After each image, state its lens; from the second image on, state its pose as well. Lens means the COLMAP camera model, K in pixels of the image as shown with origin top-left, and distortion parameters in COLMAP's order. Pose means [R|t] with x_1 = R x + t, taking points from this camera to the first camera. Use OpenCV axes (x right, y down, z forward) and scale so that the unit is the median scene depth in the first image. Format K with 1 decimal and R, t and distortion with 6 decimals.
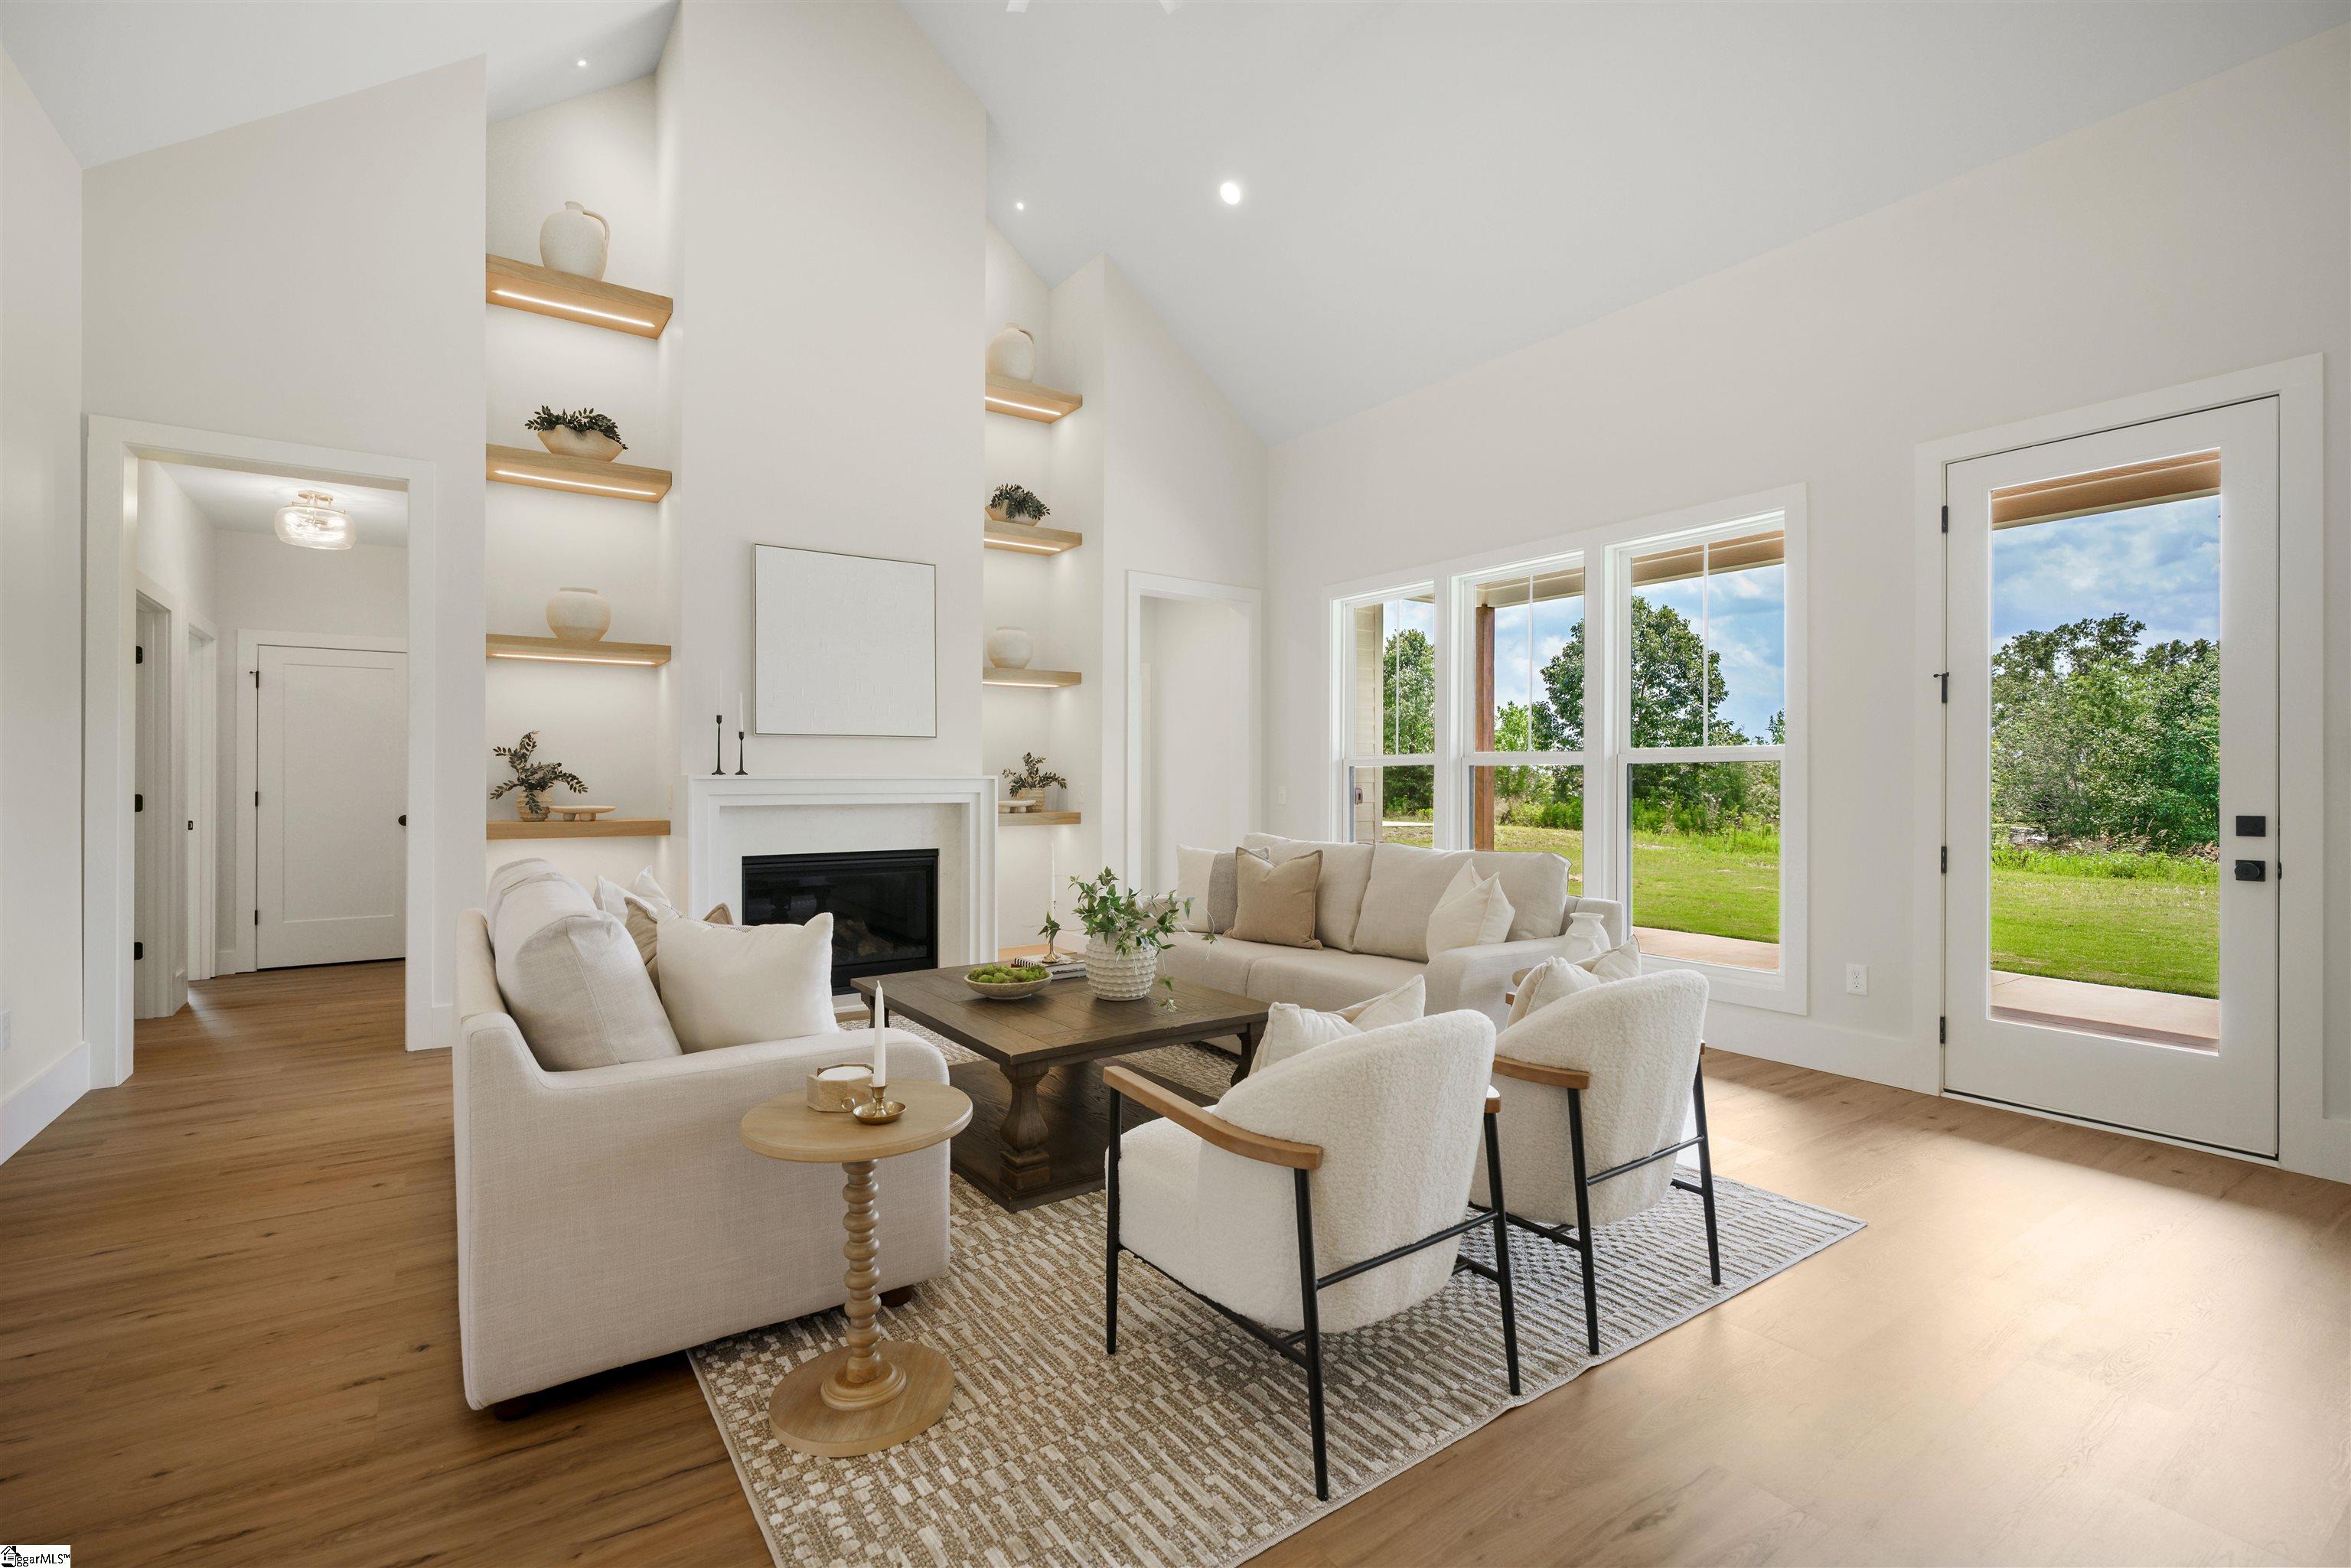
lens RADIAL K [[1061.4, 0, 1170.8], [0, 1061.4, 770.8], [0, 0, 1]] dist [-0.014086, 0.007266]
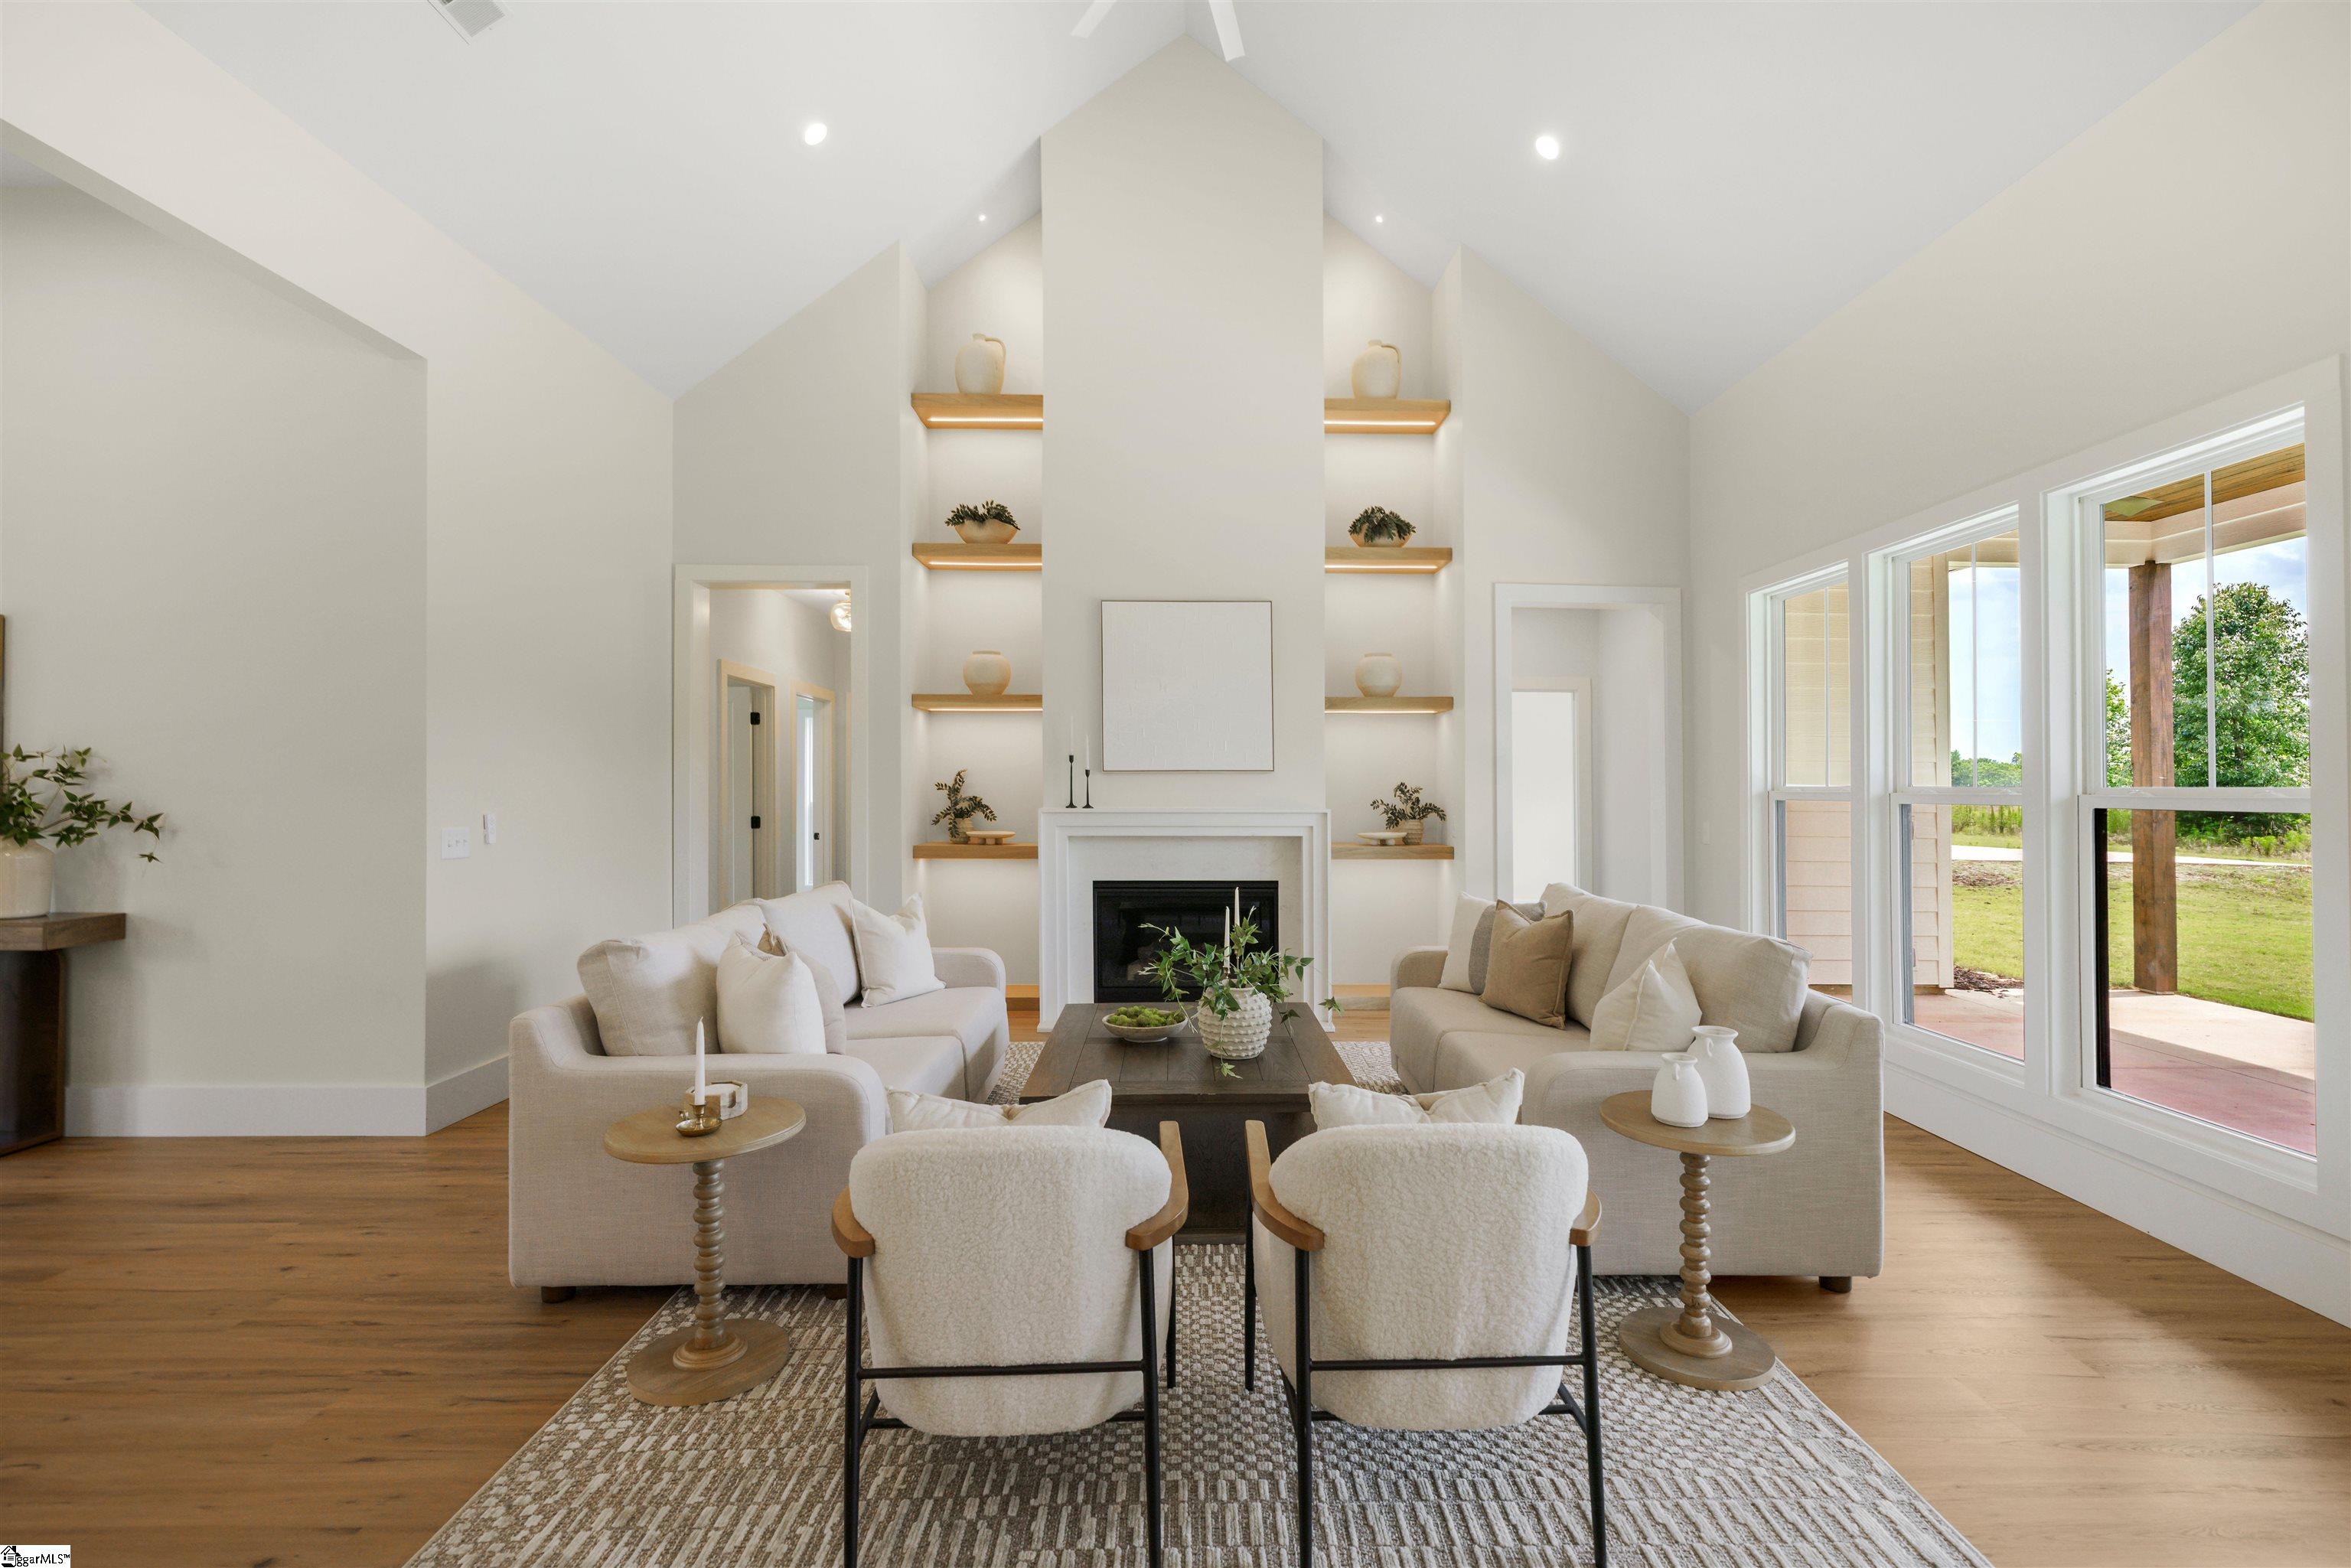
lens RADIAL K [[1080.7, 0, 1185.2], [0, 1080.7, 770.7], [0, 0, 1]] dist [-0.012615, 0.006861]
pose [[0.833891, -0.007222, -0.551882, 0.307295], [0.002660, 0.999955, -0.009066, -0.024591], [0.551923, 0.006092, 0.833873, 0.100058]]
